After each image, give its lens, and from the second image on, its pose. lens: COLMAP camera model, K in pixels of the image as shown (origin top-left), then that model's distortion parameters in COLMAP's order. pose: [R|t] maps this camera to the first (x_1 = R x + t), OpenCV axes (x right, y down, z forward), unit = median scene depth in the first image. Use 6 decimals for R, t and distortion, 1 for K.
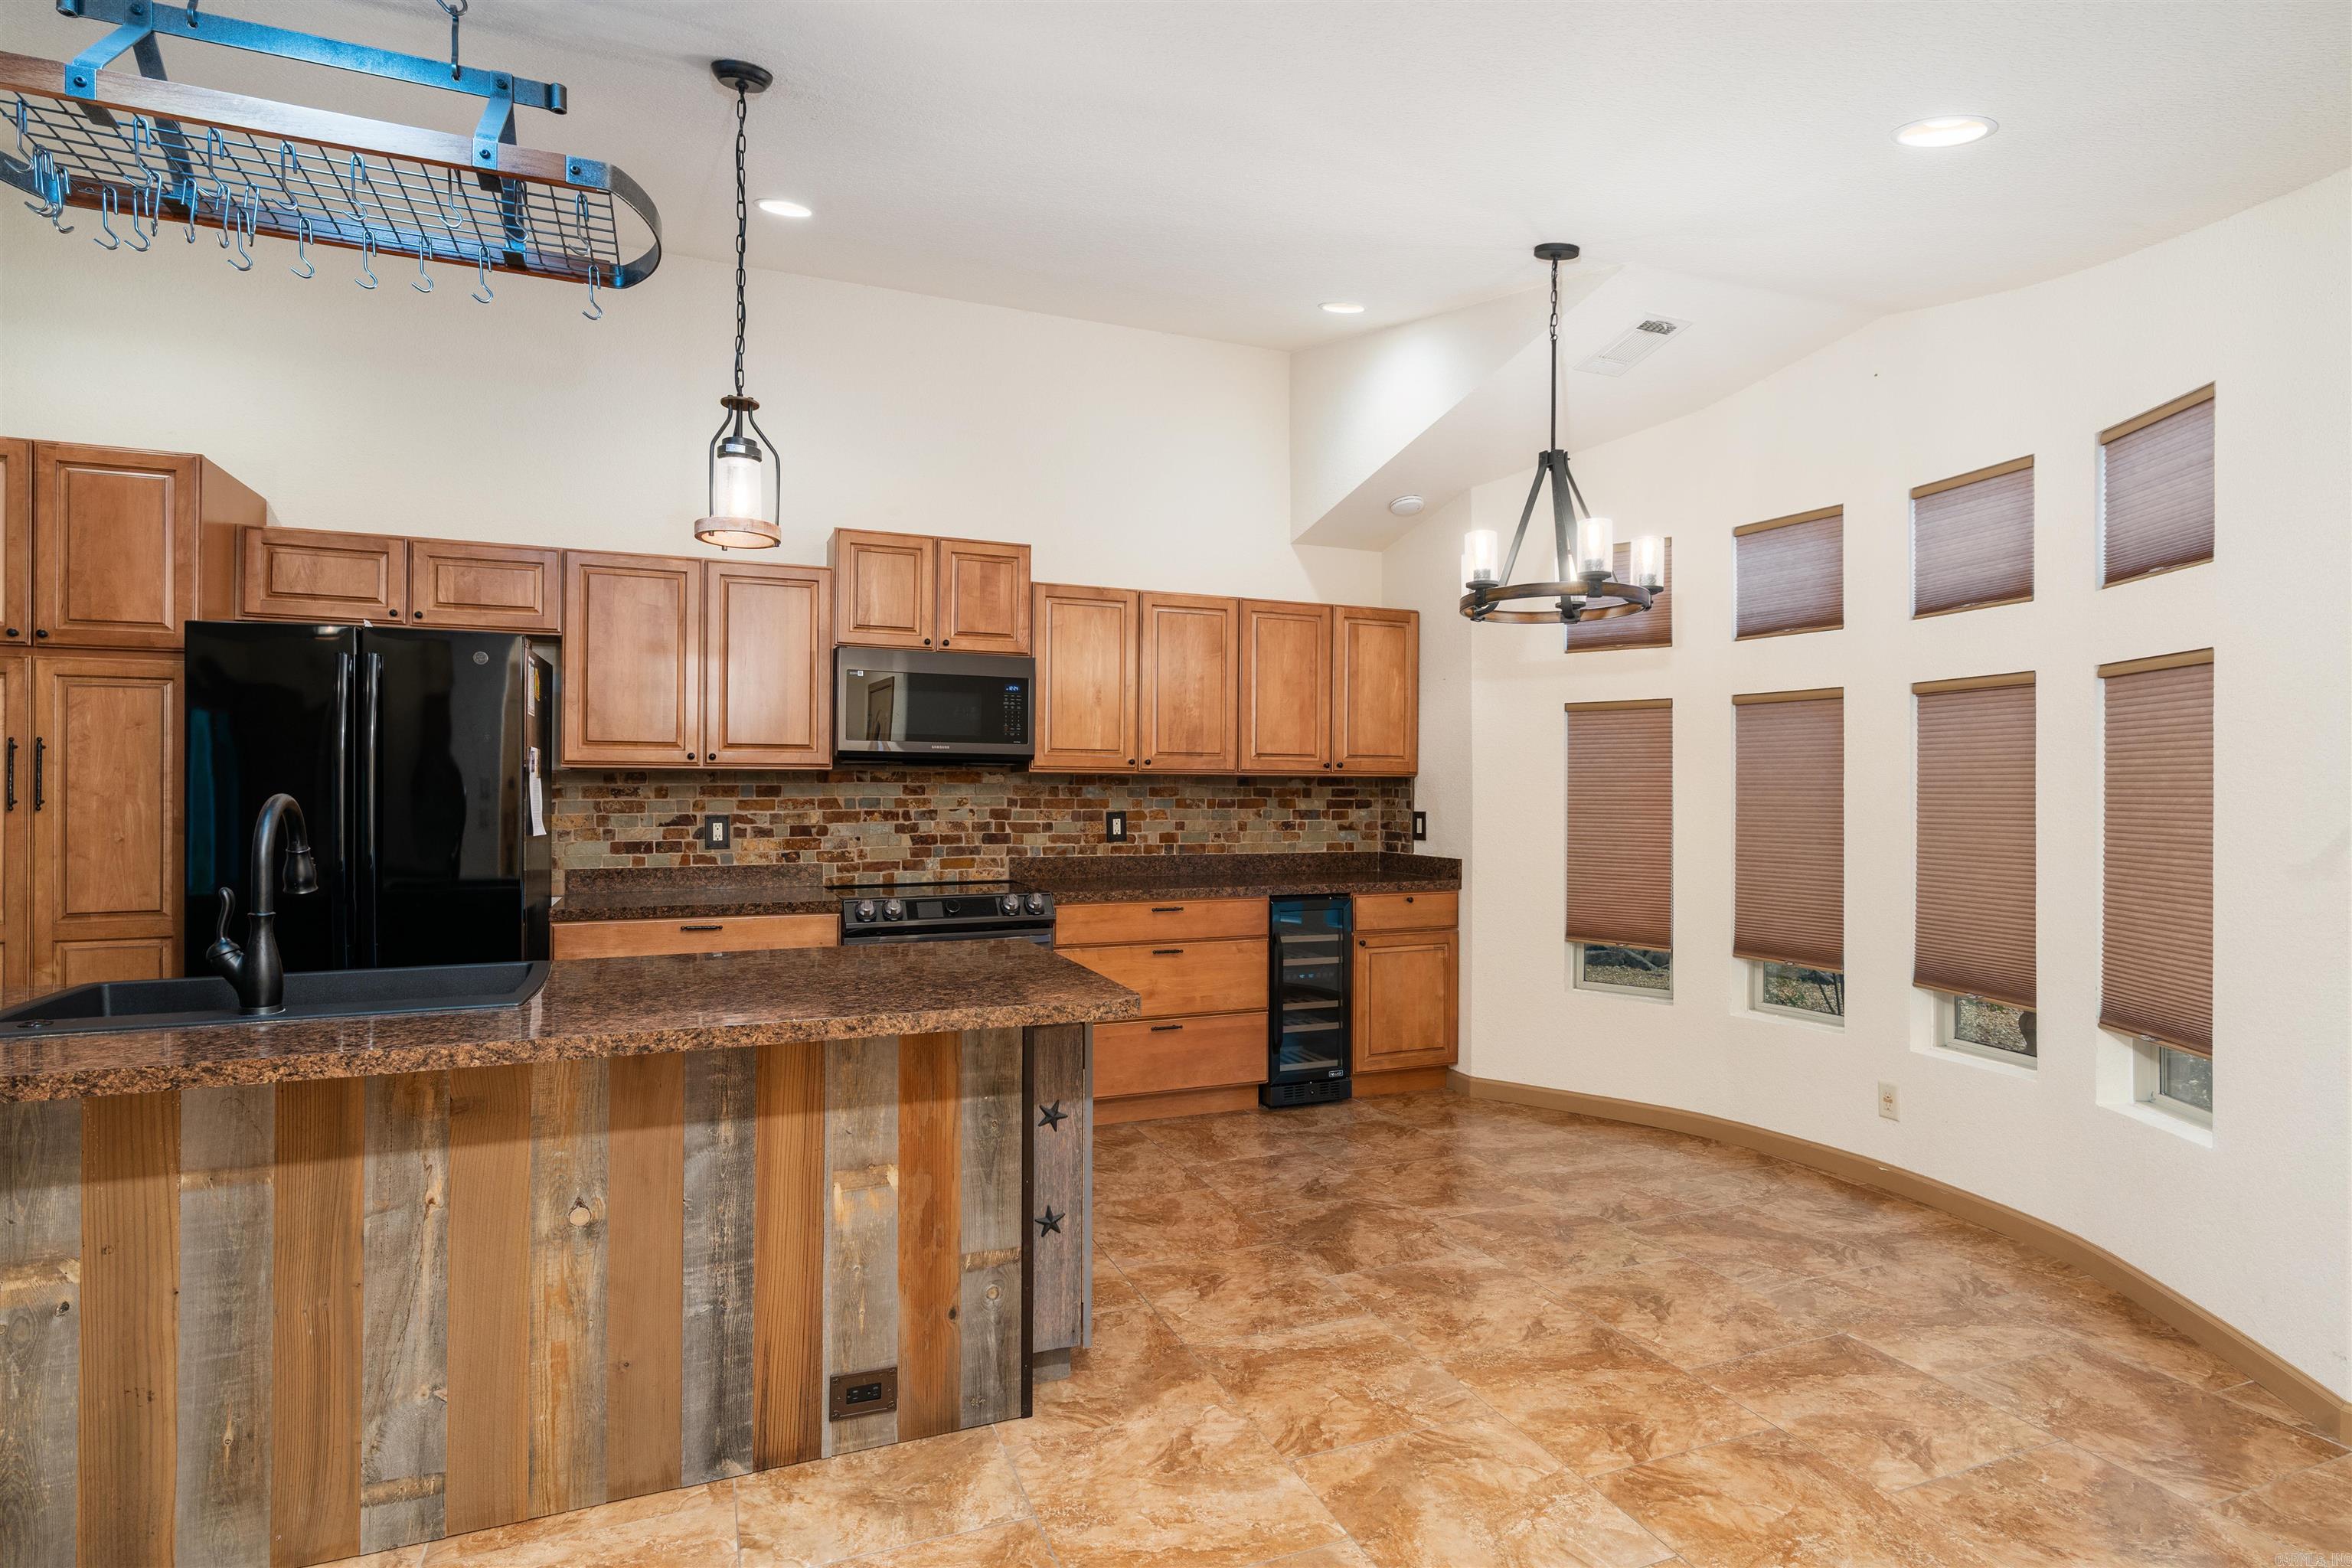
lens RADIAL K [[1200.2, 0, 1181.7], [0, 1200.2, 789.4], [0, 0, 1]] dist [0.001048, 0.000109]
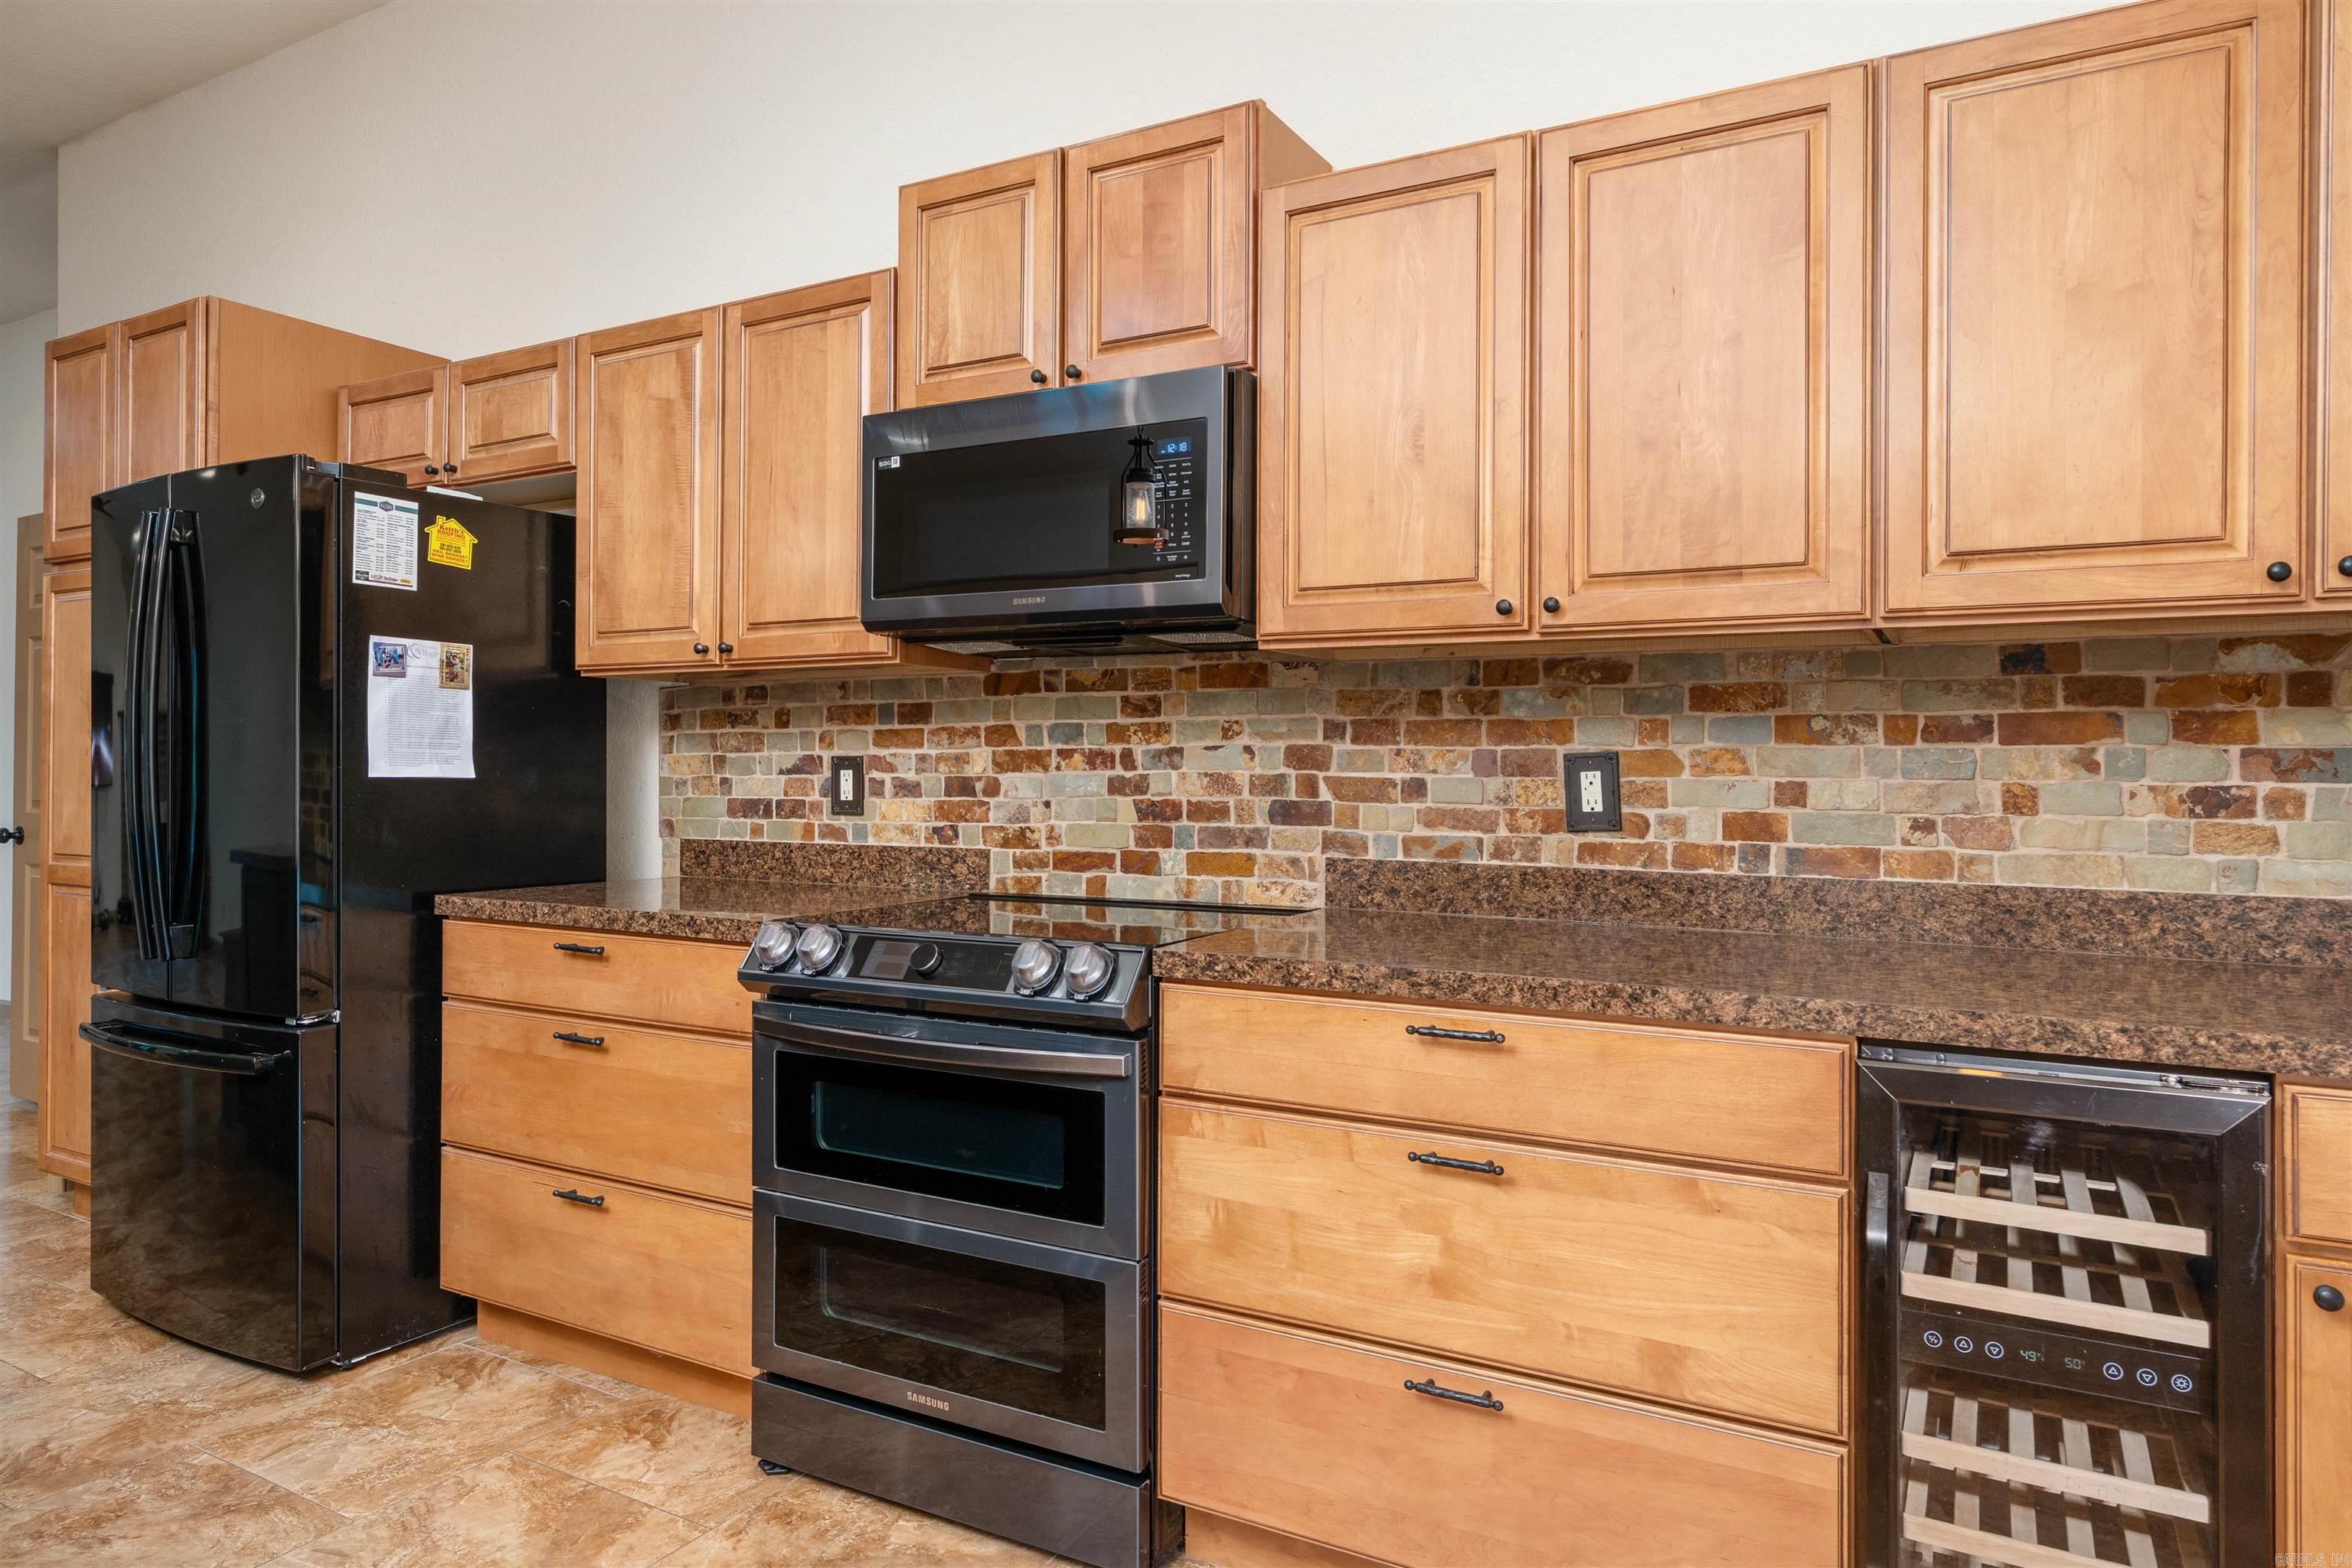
lens RADIAL K [[1441.4, 0, 1176.2], [0, 1441.4, 759.5], [0, 0, 1]] dist [0.000914, 0.001755]
pose [[0.610935, -0.004359, -0.791669, 0.241364], [-0.001563, 0.999976, -0.006713, 0.025668], [0.791679, 0.005339, 0.610913, 0.658839]]
